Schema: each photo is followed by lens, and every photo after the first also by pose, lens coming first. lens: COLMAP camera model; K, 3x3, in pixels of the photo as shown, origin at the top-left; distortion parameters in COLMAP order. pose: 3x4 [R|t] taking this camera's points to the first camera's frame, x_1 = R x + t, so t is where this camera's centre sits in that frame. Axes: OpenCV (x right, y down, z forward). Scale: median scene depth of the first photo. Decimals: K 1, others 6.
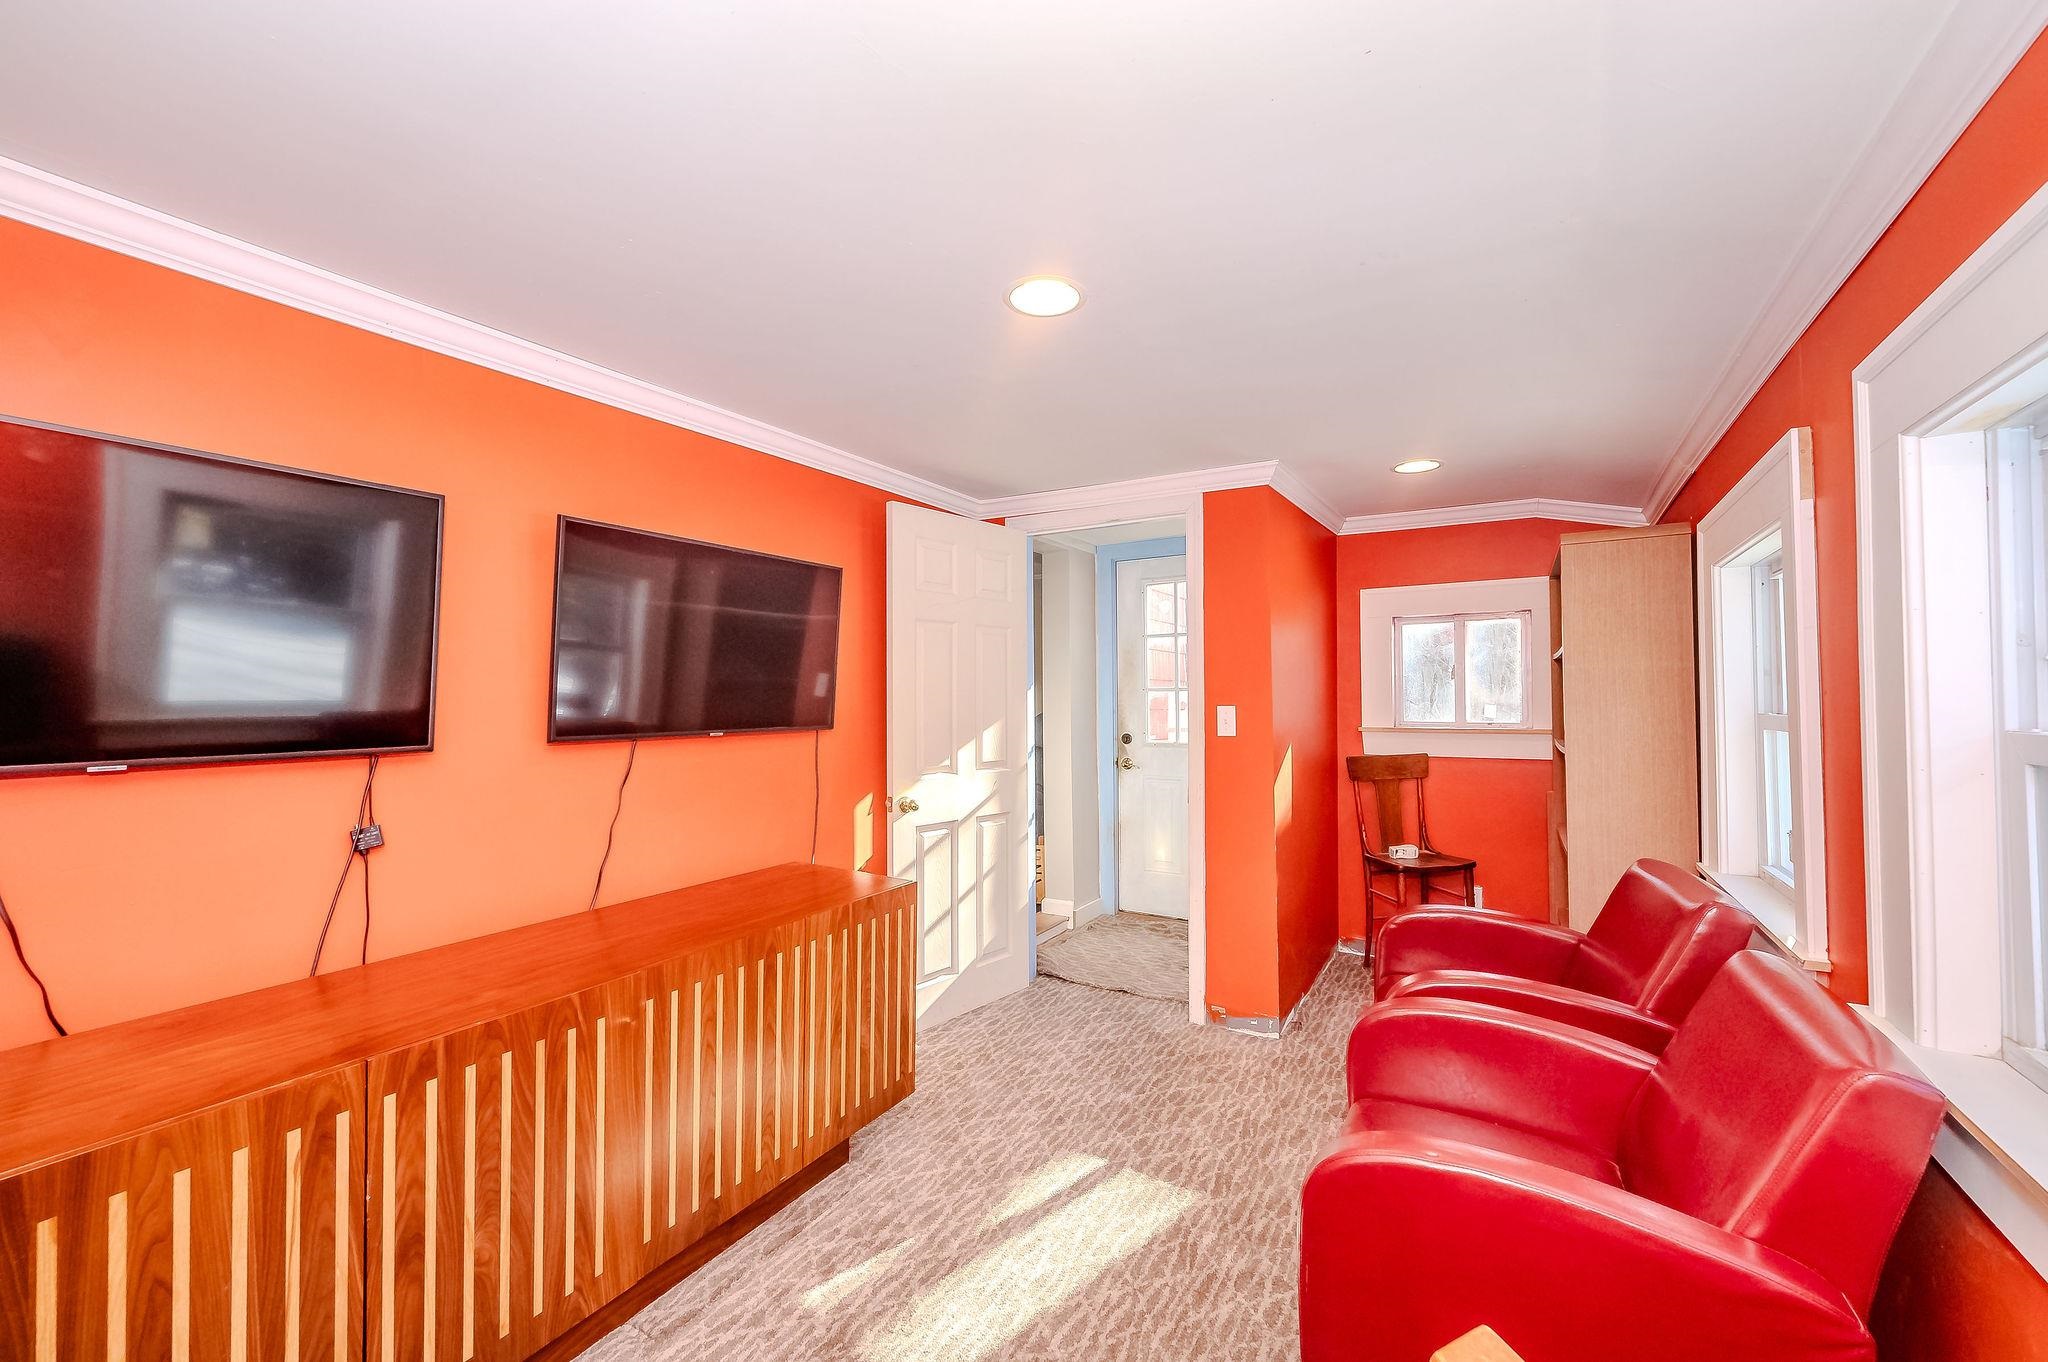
lens RADIAL K [[813.0, 0, 1026.9], [0, 813.0, 681.6], [0, 0, 1]] dist [0.000431, 0.000161]
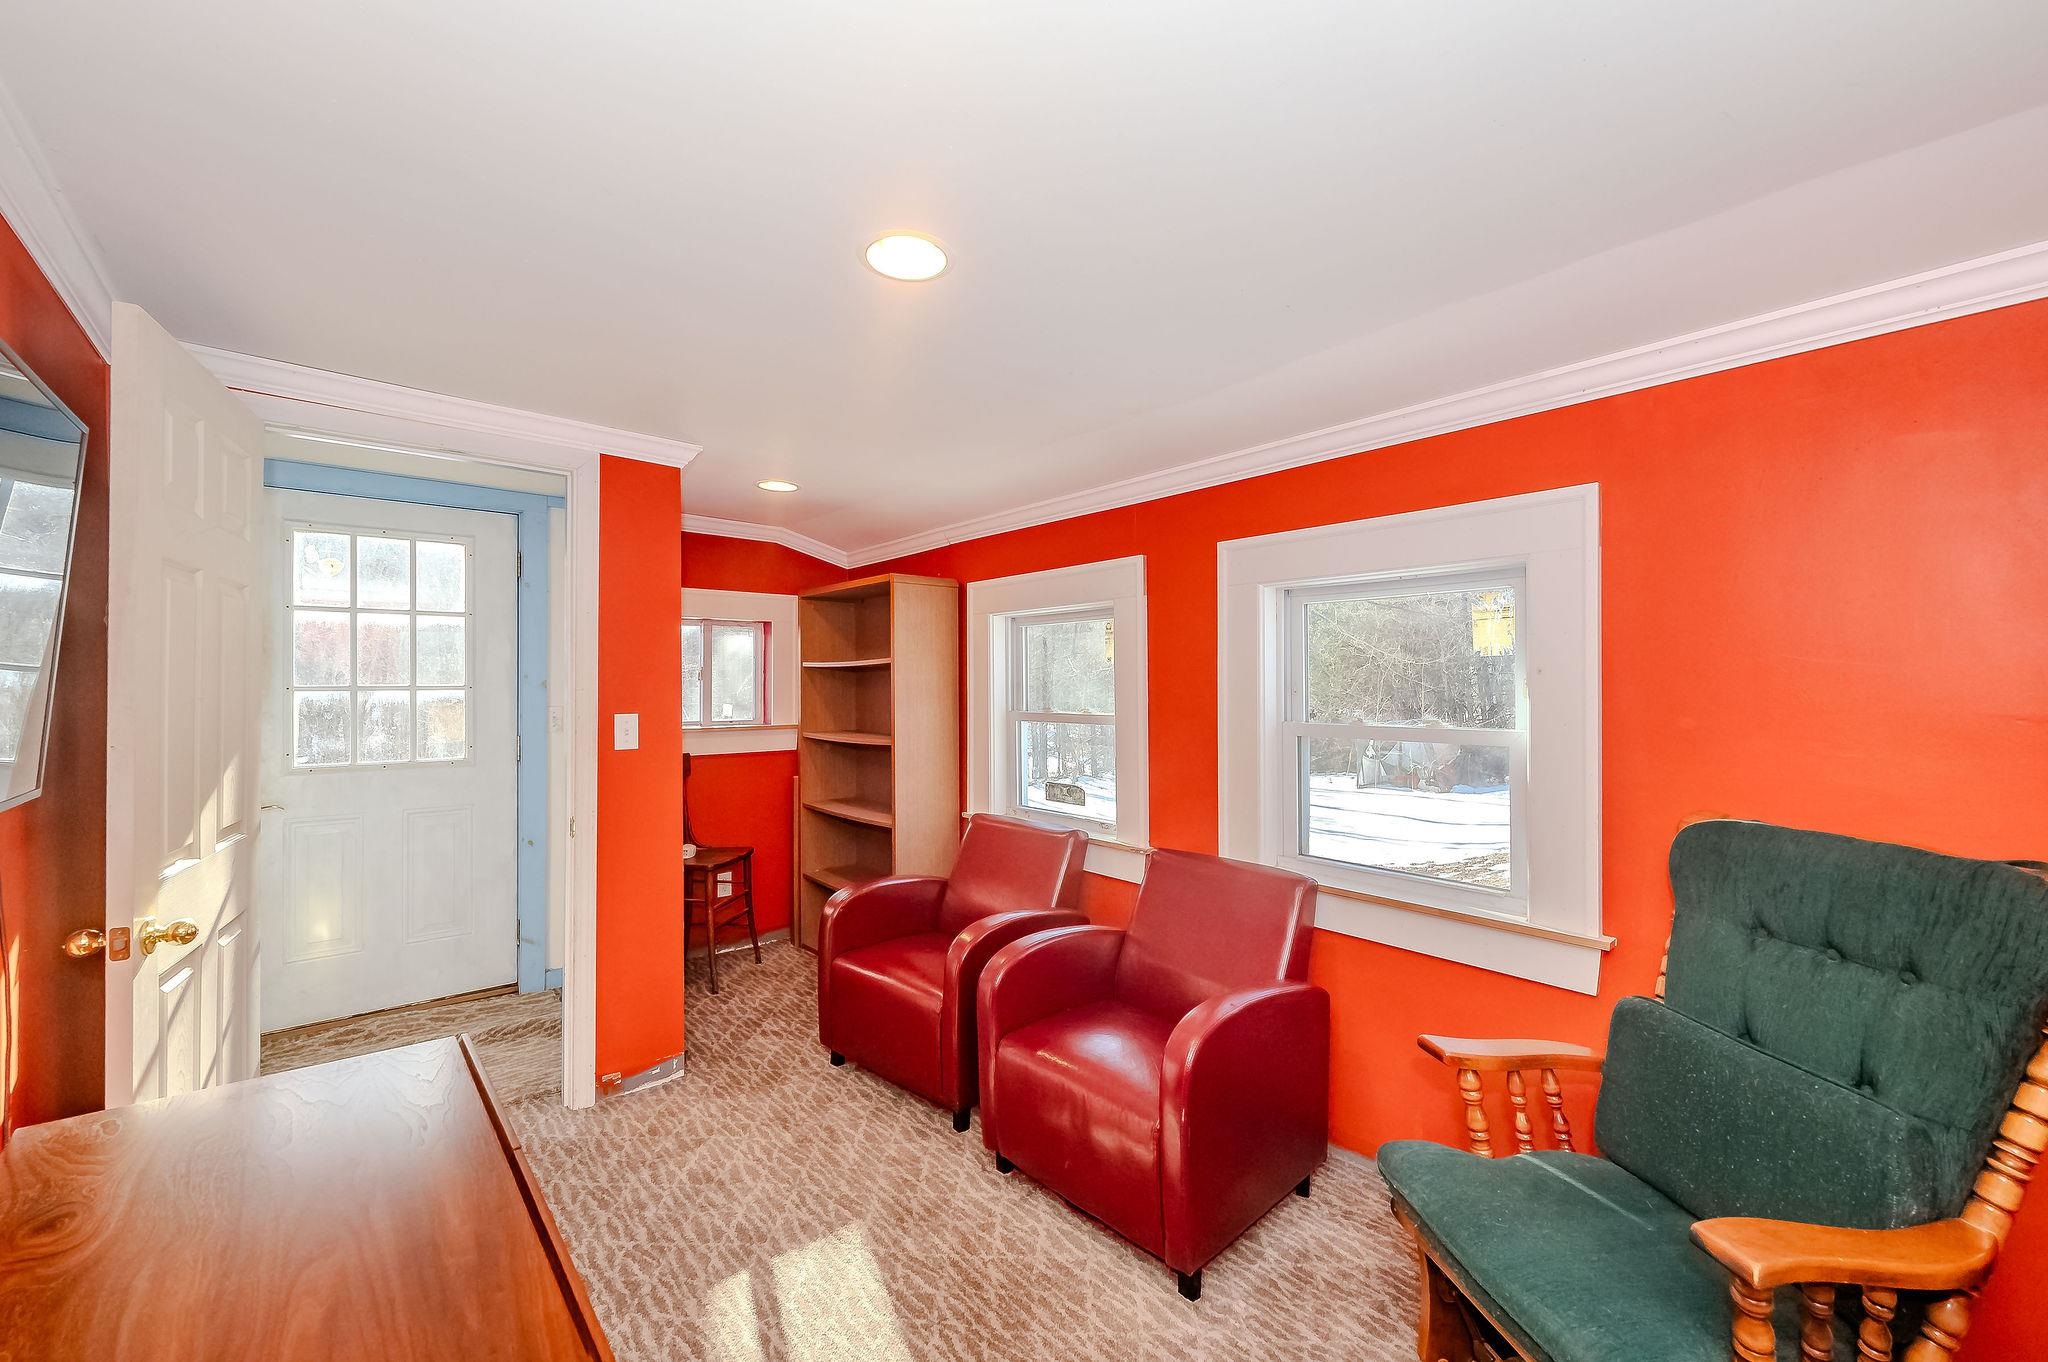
lens RADIAL K [[813.0, 0, 1026.9], [0, 813.0, 681.6], [0, 0, 1]] dist [0.000431, 0.000161]
pose [[0.321120, 0.009812, 0.946988, -0.632716], [-0.023278, 0.999726, -0.002465, -0.017228], [-0.946752, -0.021252, 0.321260, 0.500276]]
